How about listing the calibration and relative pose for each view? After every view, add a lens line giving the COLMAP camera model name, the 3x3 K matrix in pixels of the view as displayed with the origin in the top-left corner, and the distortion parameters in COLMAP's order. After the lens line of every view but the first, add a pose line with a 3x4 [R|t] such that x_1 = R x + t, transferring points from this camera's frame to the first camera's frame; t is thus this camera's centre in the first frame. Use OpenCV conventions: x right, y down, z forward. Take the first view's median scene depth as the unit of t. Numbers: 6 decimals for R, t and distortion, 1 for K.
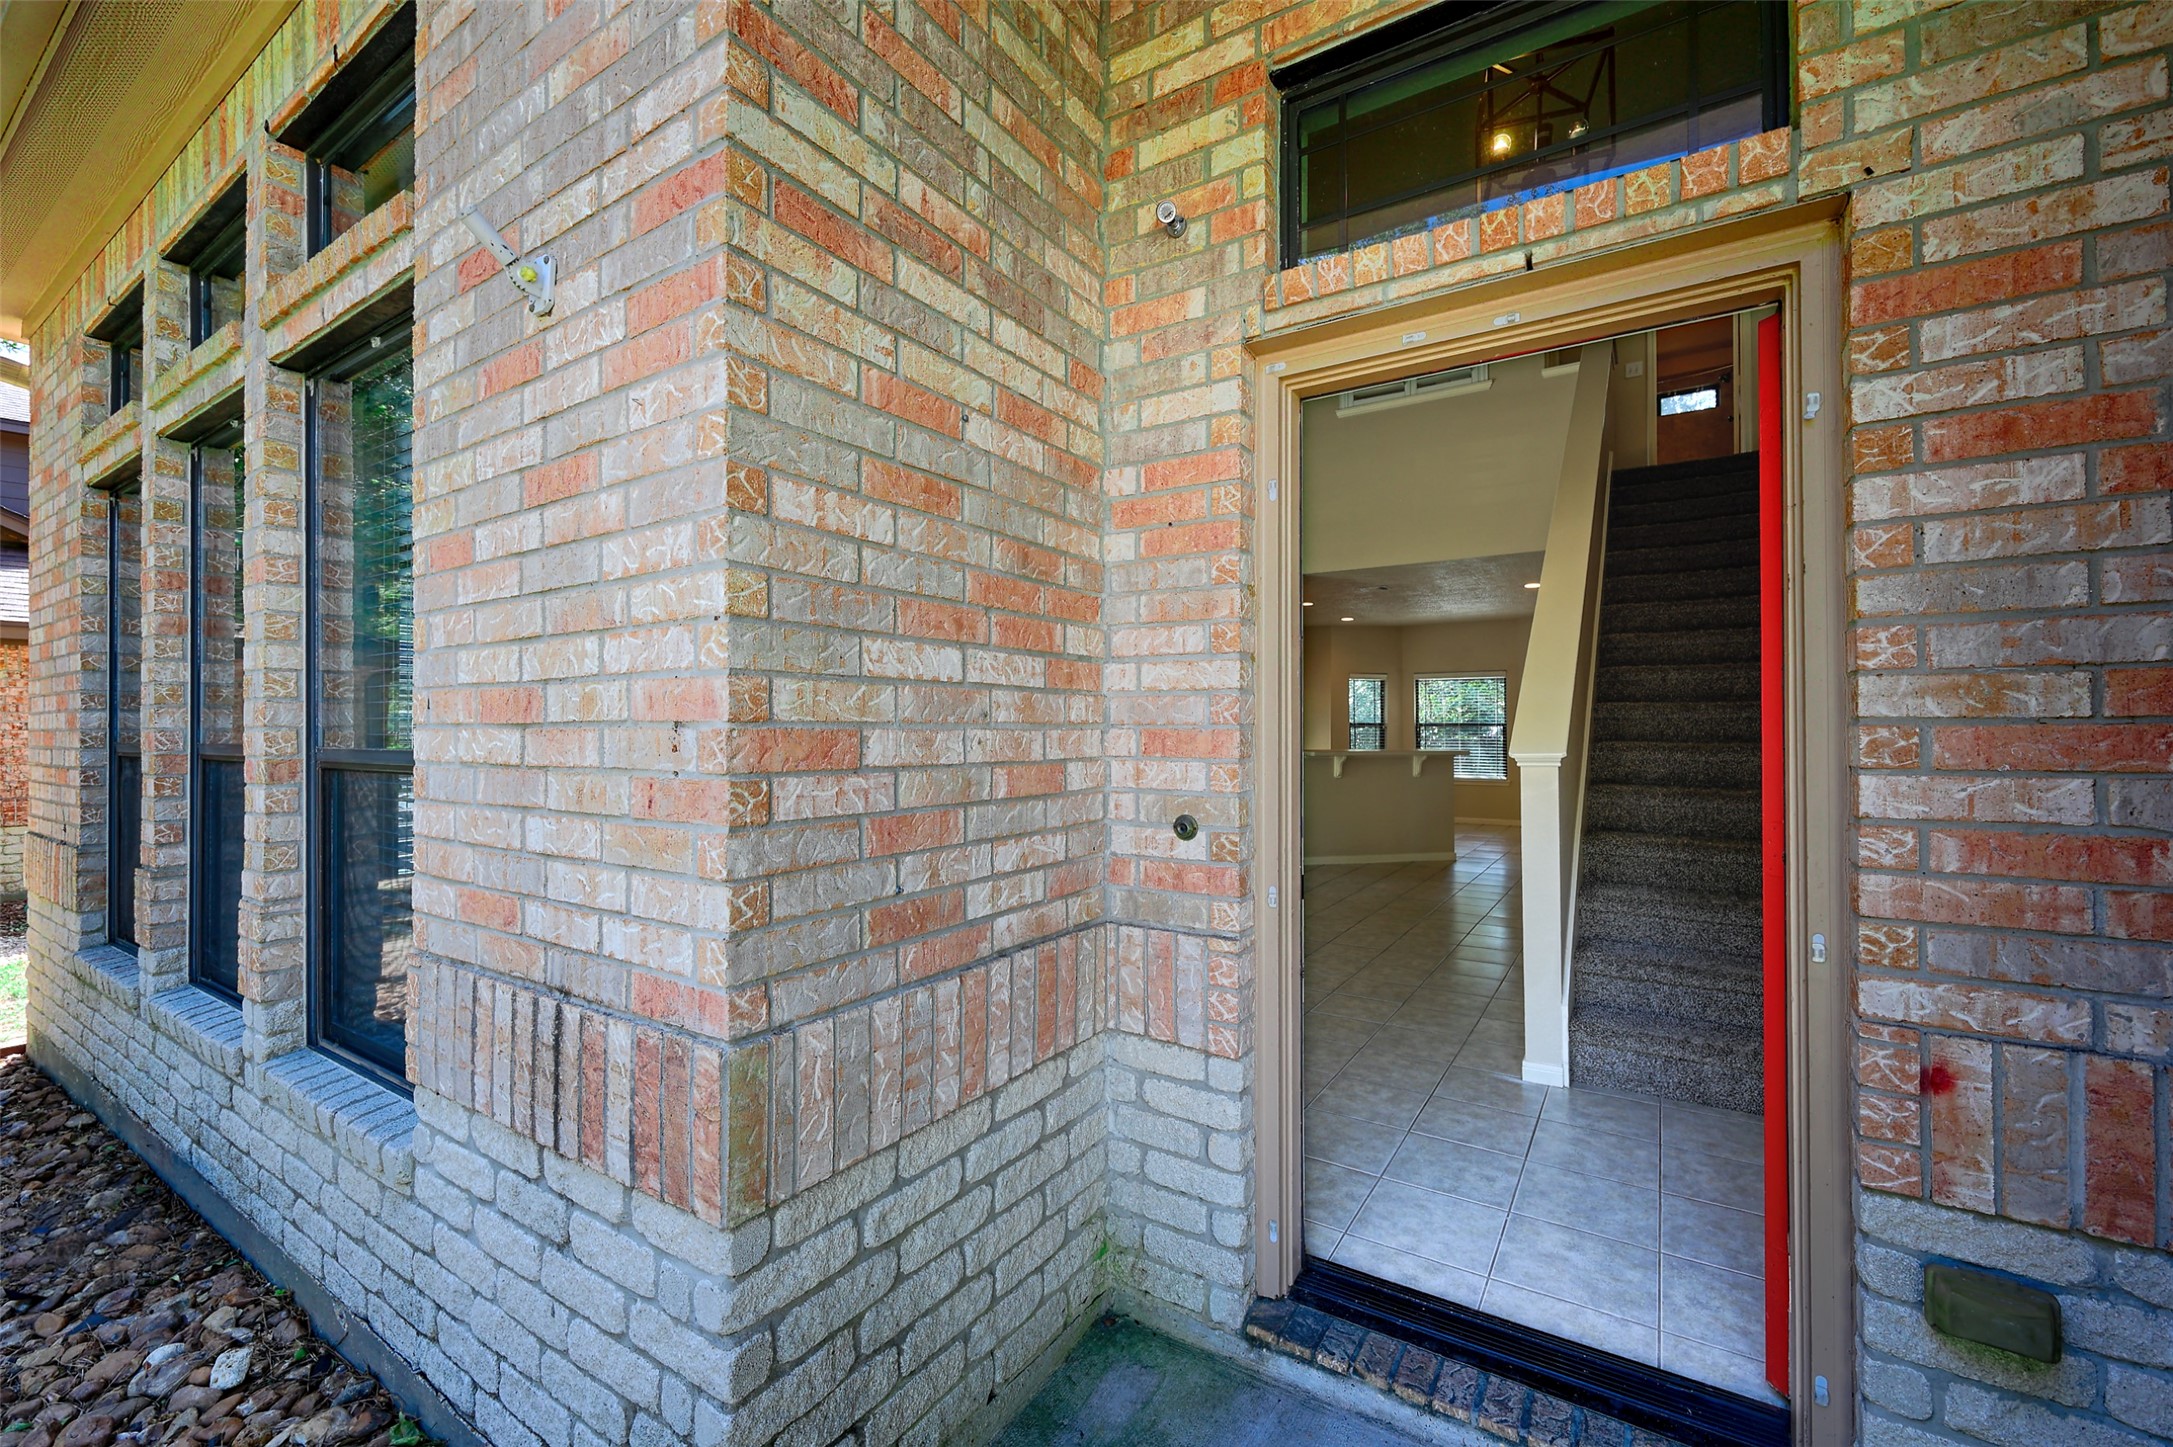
lens RADIAL K [[882.3, 0, 1088.0], [0, 882.3, 721.3], [0, 0, 1]] dist [0.002053, 0.000351]
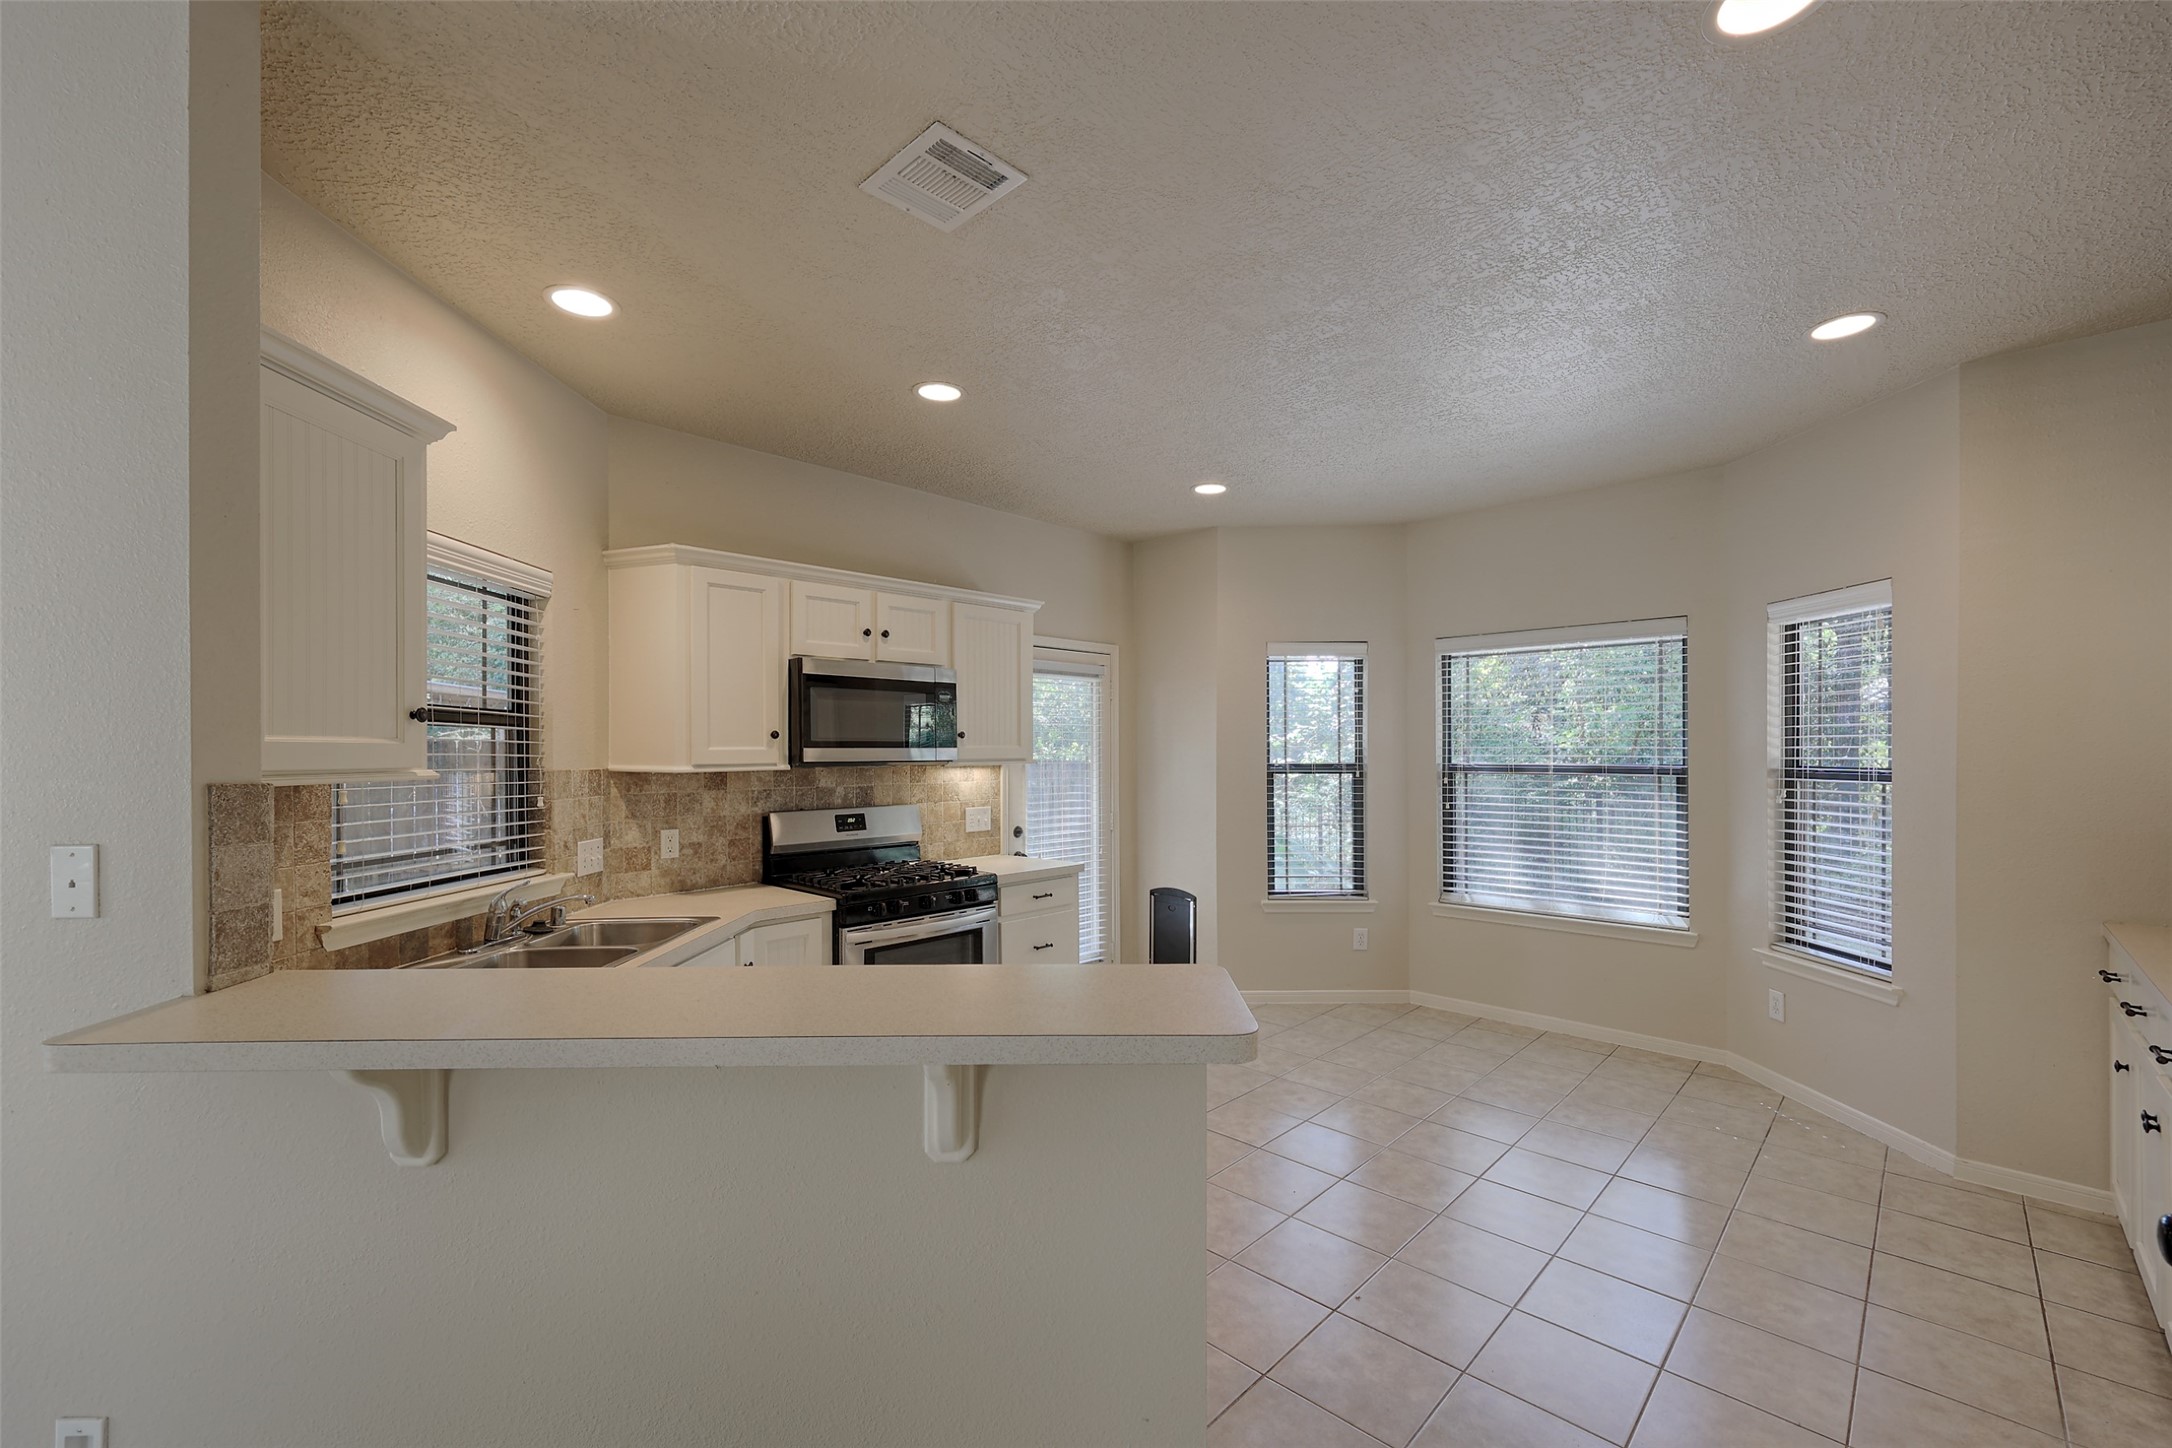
lens RADIAL K [[881.9, 0, 1102.8], [0, 881.9, 755.2], [0, 0, 1]] dist [0.002053, 0.000351]
pose [[0.981737, -0.004757, -0.190181, 0.361208], [0.008030, 0.999833, 0.016441, -0.012412], [0.190071, -0.017667, 0.981611, 0.708580]]
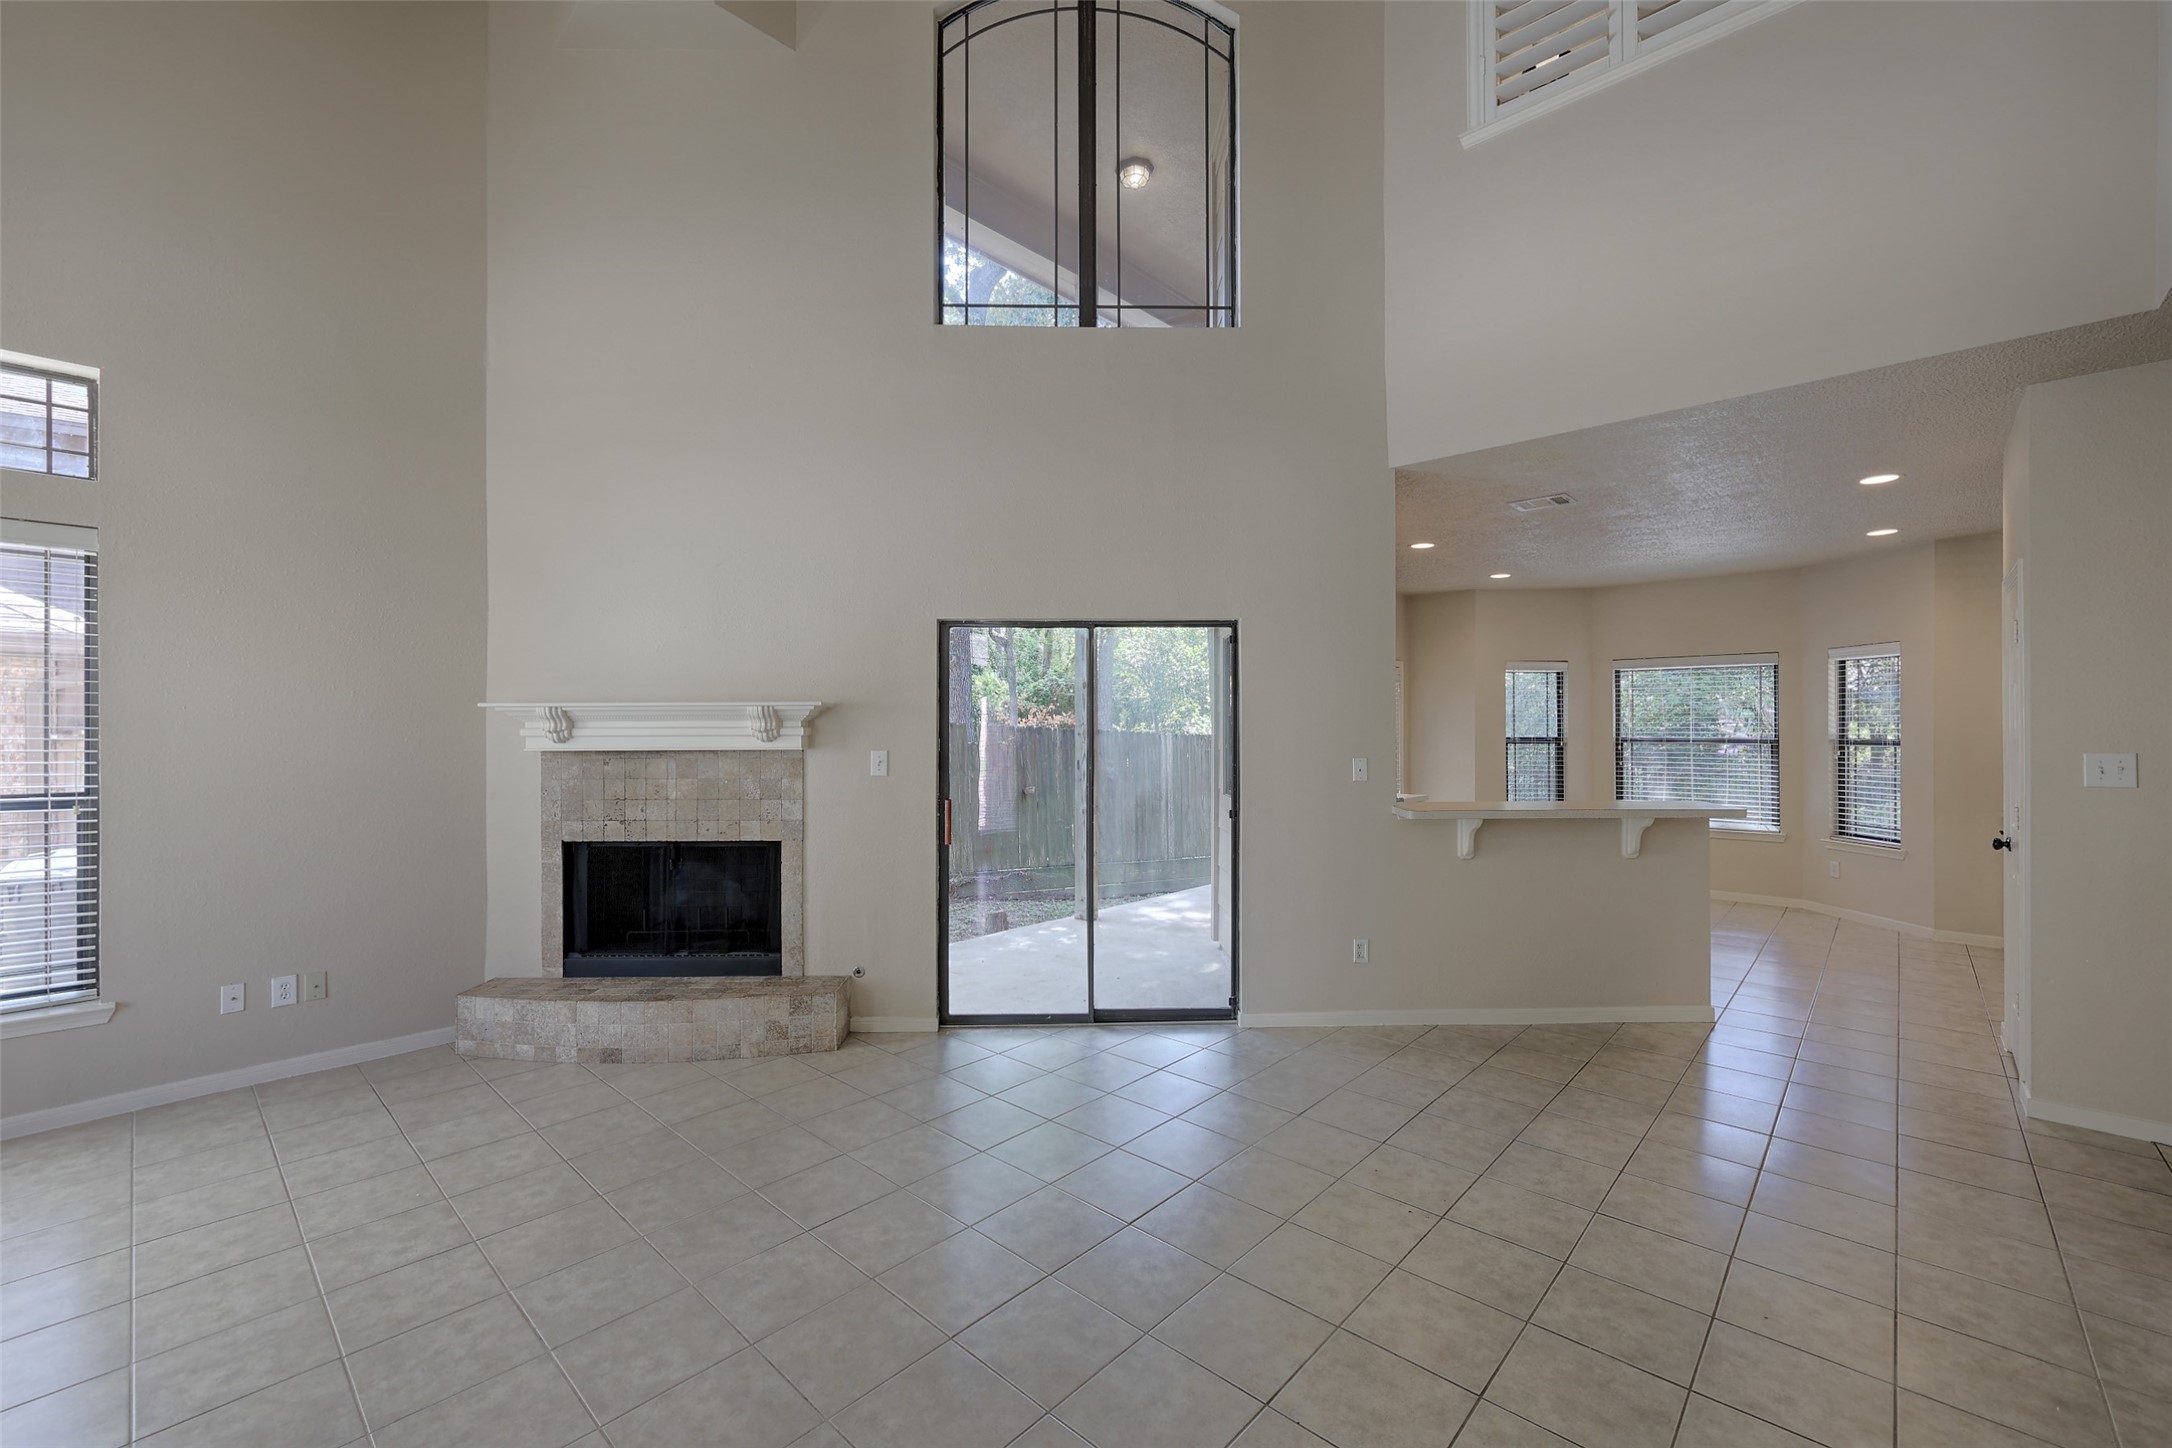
lens RADIAL K [[881.9, 0, 1090.4], [0, 881.9, 729.3], [0, 0, 1]] dist [0.002053, 0.000351]
pose [[0.985853, -0.002042, -0.167598, 0.124996], [0.003945, 0.999932, 0.011019, -0.016006], [0.167564, -0.011524, 0.985794, 0.370735]]
